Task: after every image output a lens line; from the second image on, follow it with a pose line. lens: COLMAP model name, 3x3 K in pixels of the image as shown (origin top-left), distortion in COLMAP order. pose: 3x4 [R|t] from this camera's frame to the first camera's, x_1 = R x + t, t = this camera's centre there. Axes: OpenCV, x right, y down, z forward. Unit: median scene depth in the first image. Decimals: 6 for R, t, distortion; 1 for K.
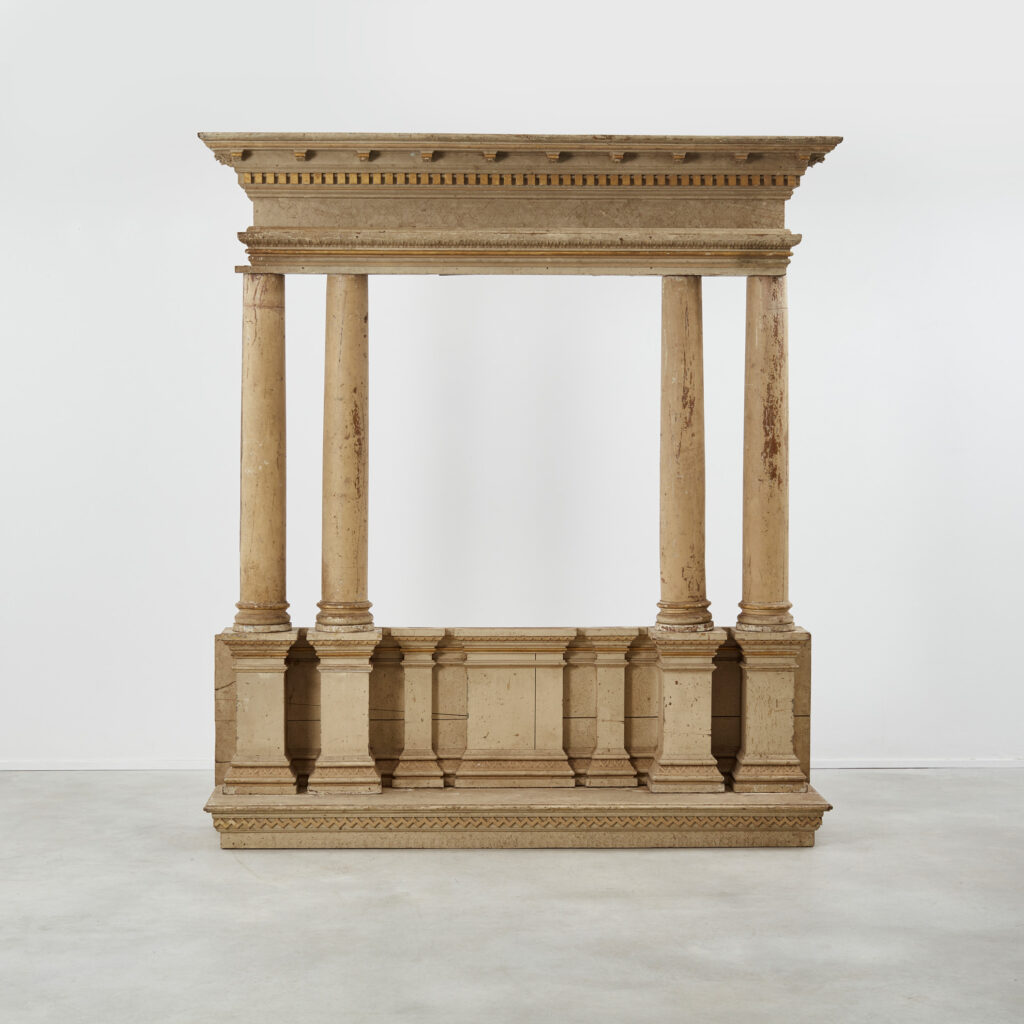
lens RADIAL K [[2931.4, 0, 518.8], [0, 2931.4, 504.6], [0, 0, 1]] dist [0.041326, 0.000000]
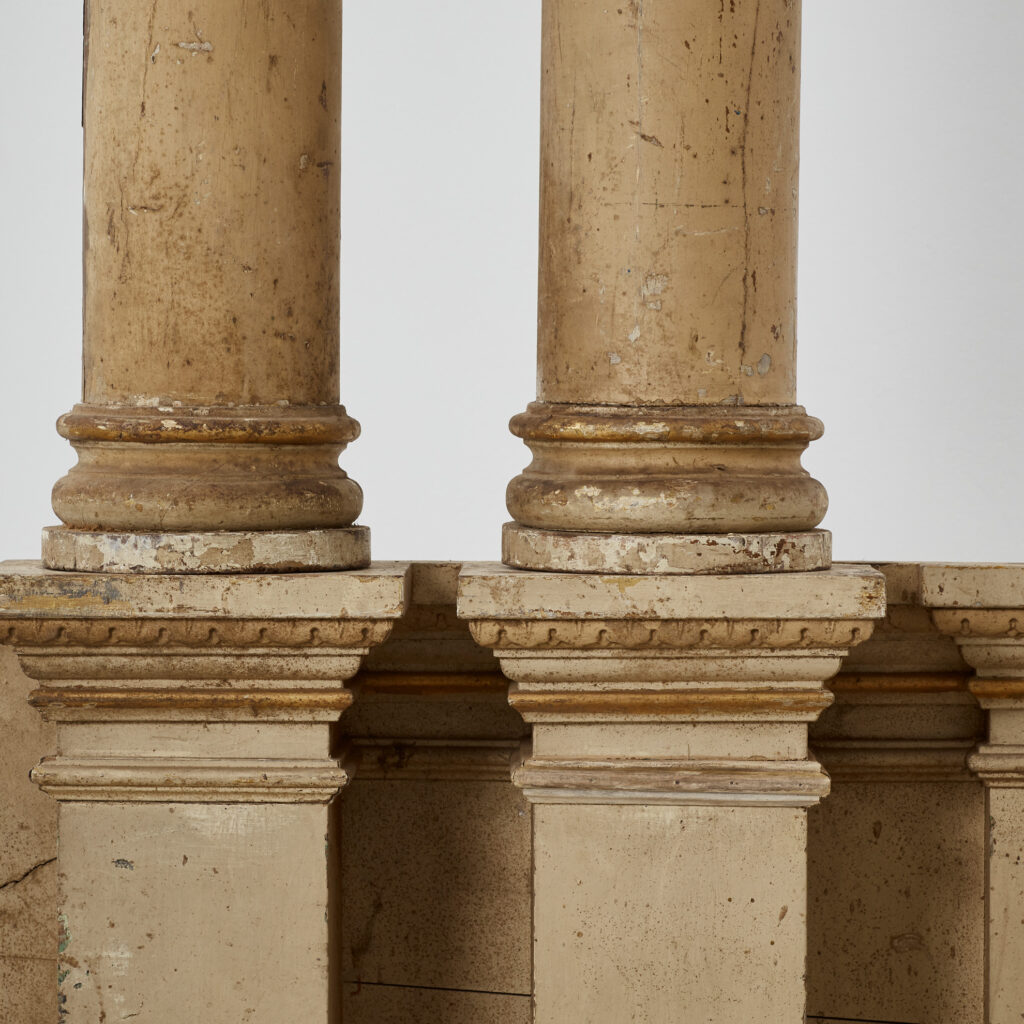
lens RADIAL K [[4519.2, 0, 507.0], [0, 4519.2, 514.5], [0, 0, 1]] dist [-0.072823, 0.000000]
pose [[0.998807, 0.001240, -0.048821, -0.056090], [-0.003015, 0.999336, -0.036298, 0.049786], [0.048744, 0.036402, 0.998148, 0.728753]]
